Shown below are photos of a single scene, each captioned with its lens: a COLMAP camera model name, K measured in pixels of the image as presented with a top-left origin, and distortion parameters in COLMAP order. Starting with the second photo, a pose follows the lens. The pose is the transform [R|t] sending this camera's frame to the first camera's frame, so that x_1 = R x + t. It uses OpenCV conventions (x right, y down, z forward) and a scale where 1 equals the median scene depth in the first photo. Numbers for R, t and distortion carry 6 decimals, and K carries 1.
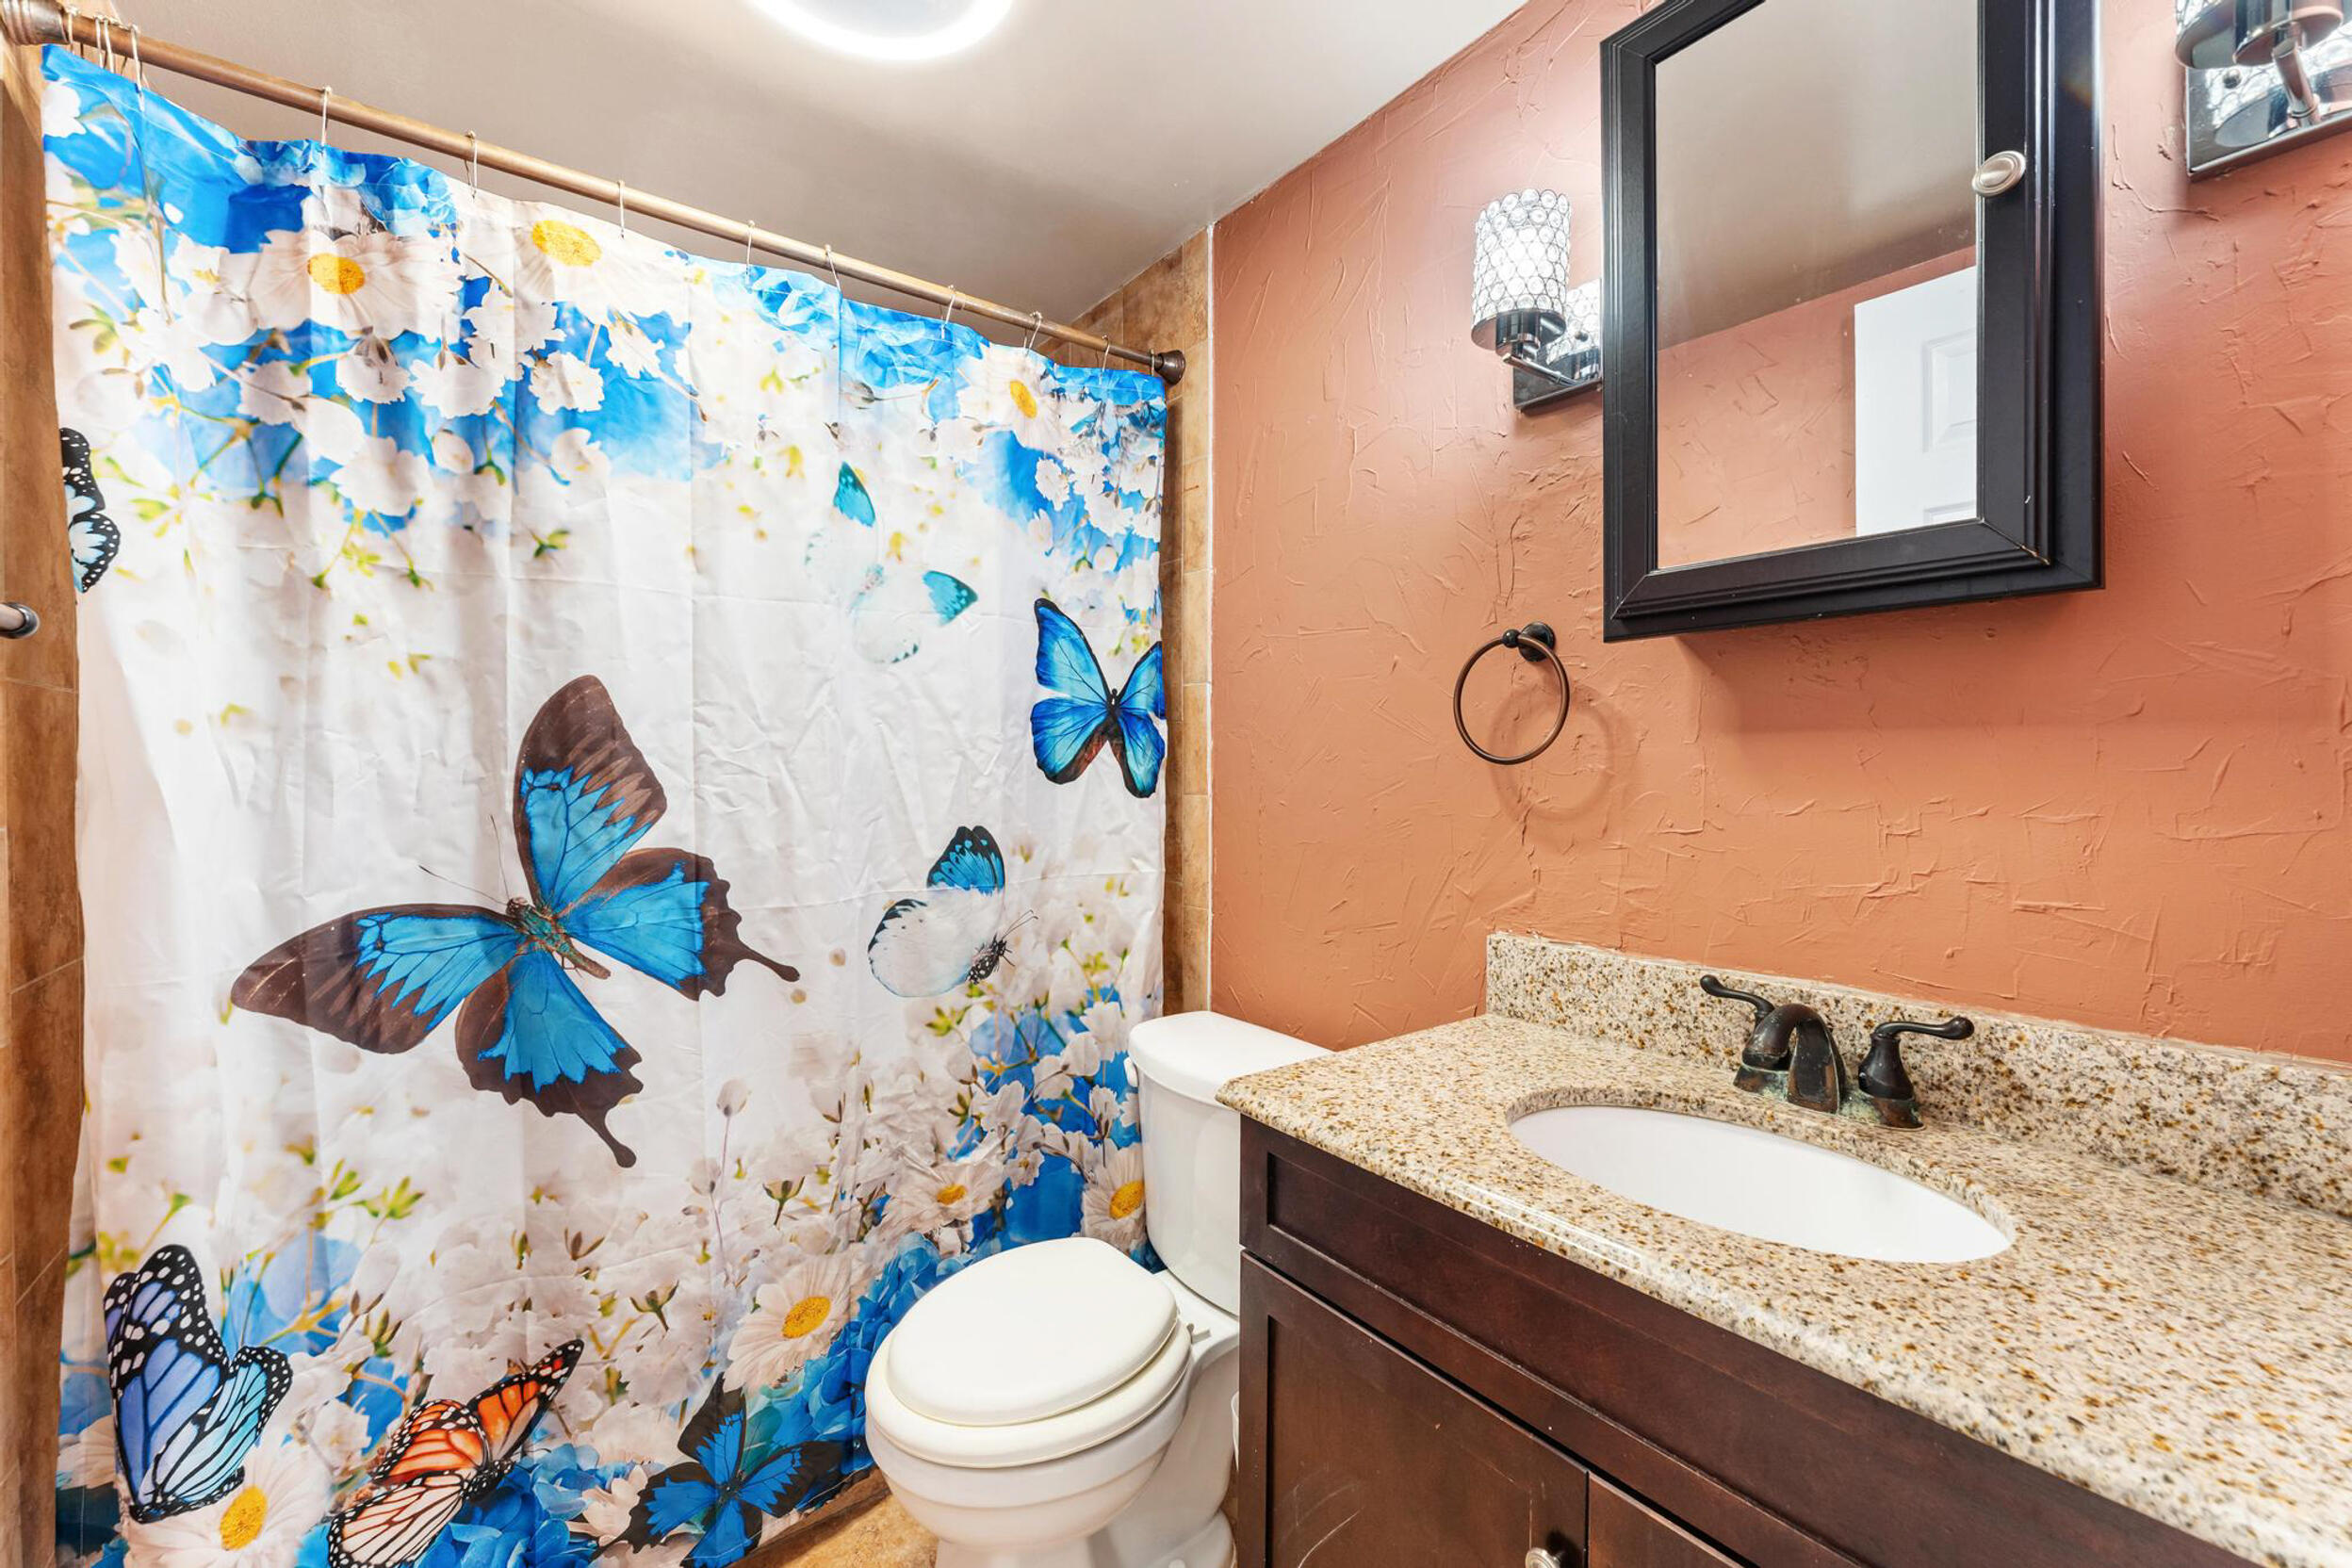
lens RADIAL K [[969.6, 0, 1169.0], [0, 969.6, 772.5], [0, 0, 1]] dist [-0.000741, 0.000167]
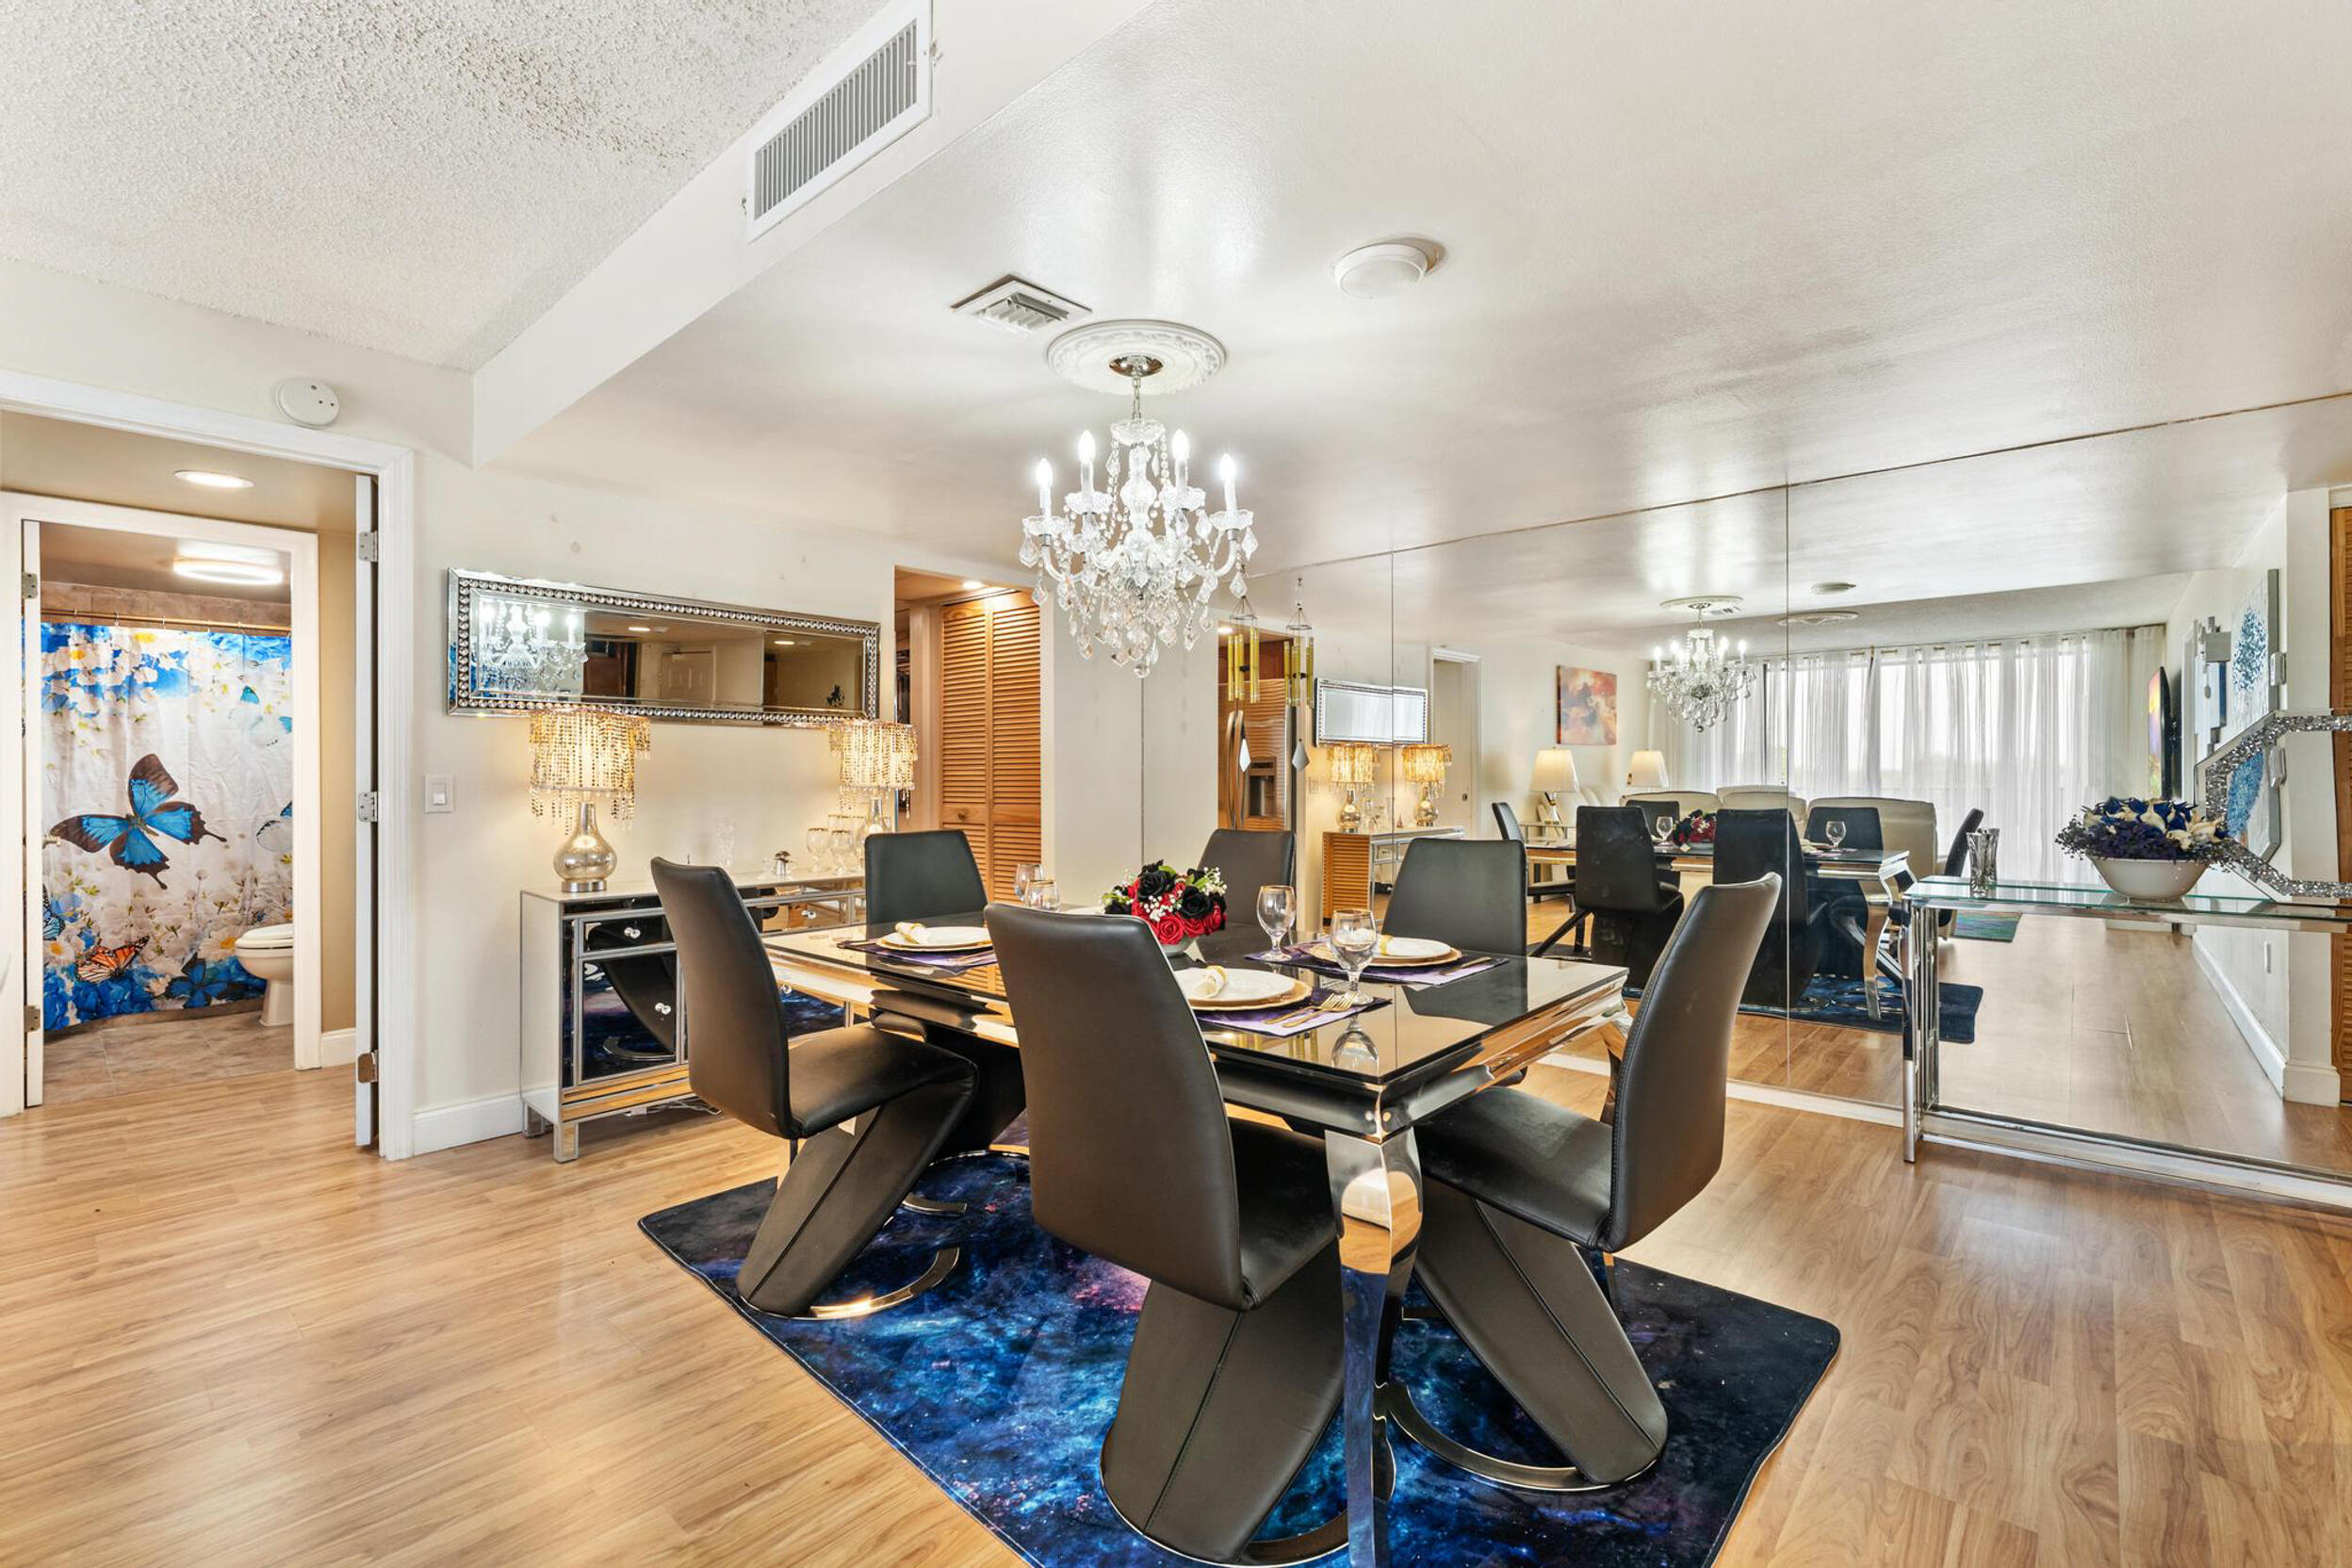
lens RADIAL K [[1035.3, 0, 1164.3], [0, 1035.3, 775.6], [0, 0, 1]] dist [-0.004636, 0.000560]
pose [[0.977940, -0.000815, 0.208884, 2.342459], [0.002643, 0.999961, -0.008473, 0.026646], [-0.208869, 0.008838, 0.977904, -3.632360]]
